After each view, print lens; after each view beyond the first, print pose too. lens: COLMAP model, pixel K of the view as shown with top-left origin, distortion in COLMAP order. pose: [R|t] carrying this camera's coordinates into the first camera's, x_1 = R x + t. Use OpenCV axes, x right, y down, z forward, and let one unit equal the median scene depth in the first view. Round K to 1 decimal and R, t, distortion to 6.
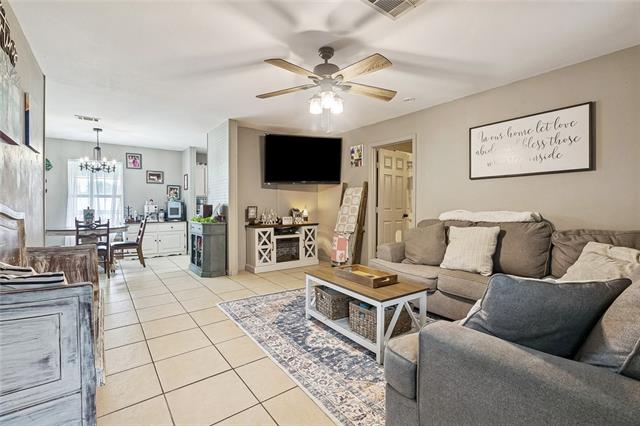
lens RADIAL K [[286.9, 0, 320.5], [0, 286.9, 213.2], [0, 0, 1]] dist [0.003461, -0.000797]
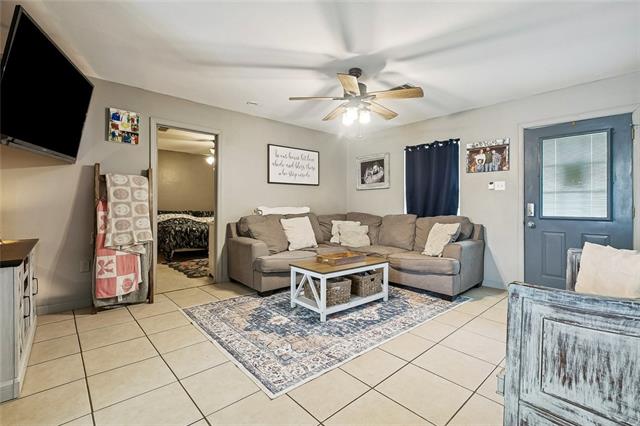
lens RADIAL K [[286.9, 0, 317.5], [0, 286.9, 206.5], [0, 0, 1]] dist [0.003461, -0.000797]
pose [[-0.078514, -0.010586, 0.996857, -1.068706], [0.023089, 0.999656, 0.012434, -0.028351], [-0.996646, 0.023993, -0.078243, 1.174241]]
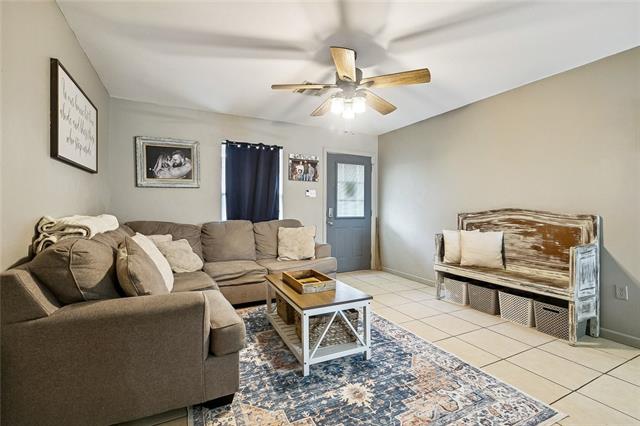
lens RADIAL K [[286.9, 0, 315.5], [0, 286.9, 211.5], [0, 0, 1]] dist [0.003461, -0.000797]
pose [[-0.981171, -0.006969, 0.193016, -0.057357], [0.000601, 0.999234, 0.039134, -0.052172], [-0.193141, 0.038514, -0.980415, 1.894382]]
